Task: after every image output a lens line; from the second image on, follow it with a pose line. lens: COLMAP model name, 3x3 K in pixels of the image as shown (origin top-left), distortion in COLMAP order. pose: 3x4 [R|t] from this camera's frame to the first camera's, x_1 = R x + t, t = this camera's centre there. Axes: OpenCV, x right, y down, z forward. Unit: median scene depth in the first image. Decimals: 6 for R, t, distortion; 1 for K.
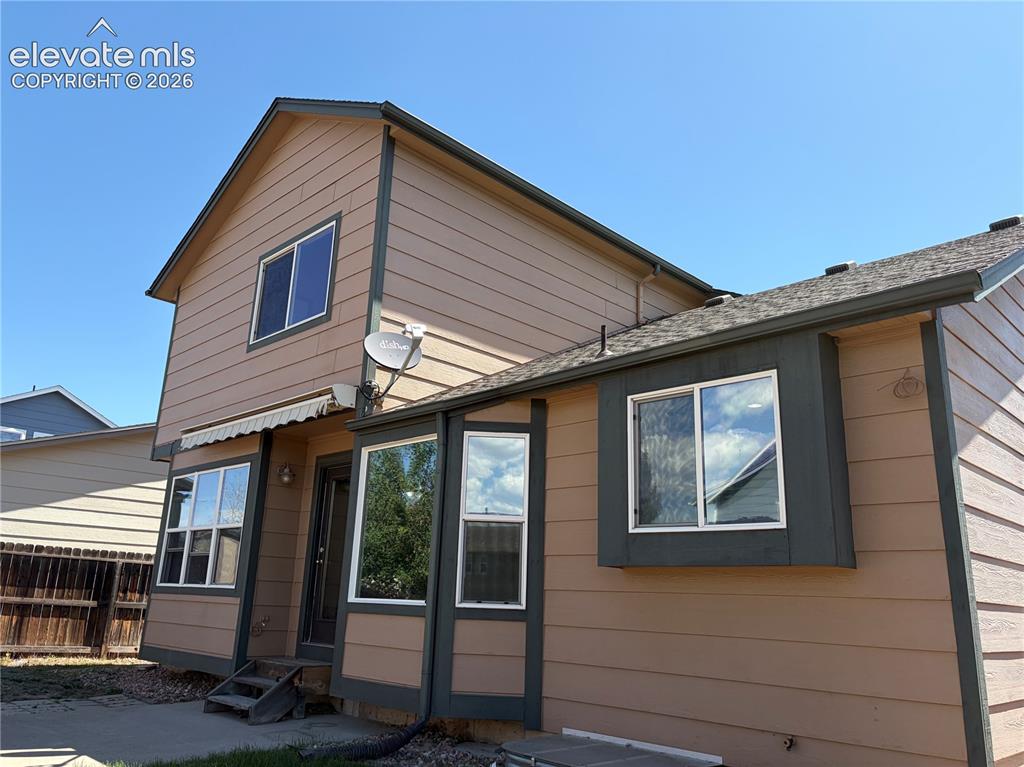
lens RADIAL K [[782.7, 0, 507.8], [0, 782.7, 389.2], [0, 0, 1]] dist [0.025538, 0.001006]
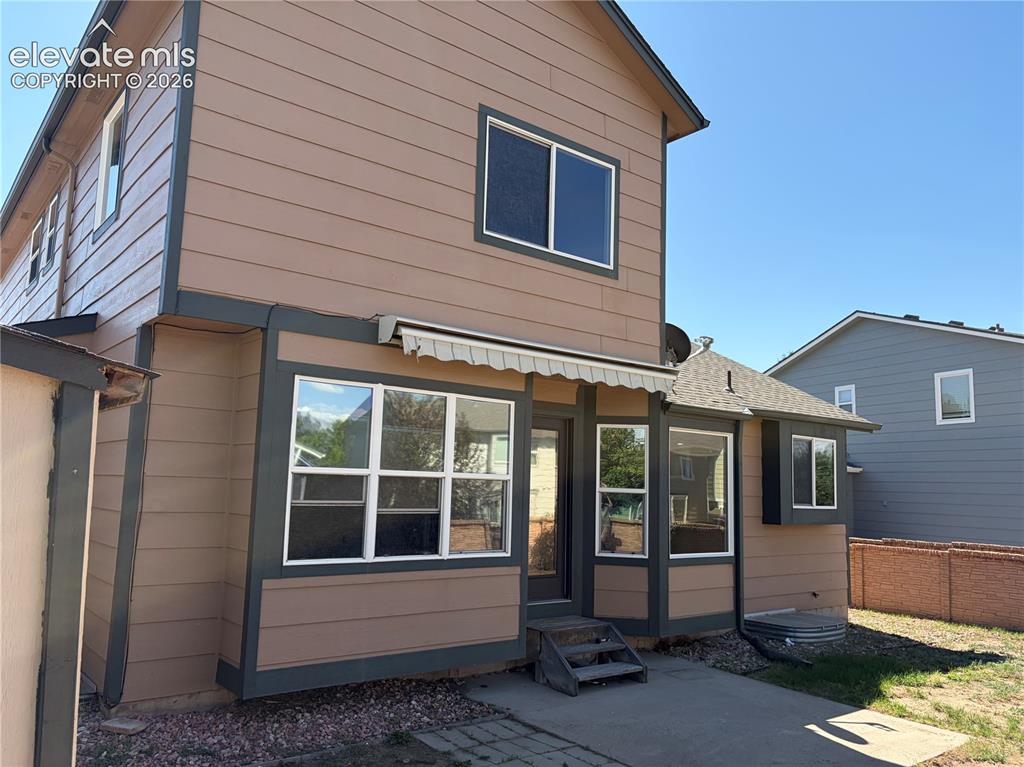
lens RADIAL K [[782.7, 0, 507.8], [0, 782.7, 389.2], [0, 0, 1]] dist [0.025538, 0.001006]
pose [[0.130135, 0.100242, 0.986416, -1.209633], [-0.290439, 0.955089, -0.058742, 0.139586], [-0.948003, -0.278849, 0.153405, 0.964273]]
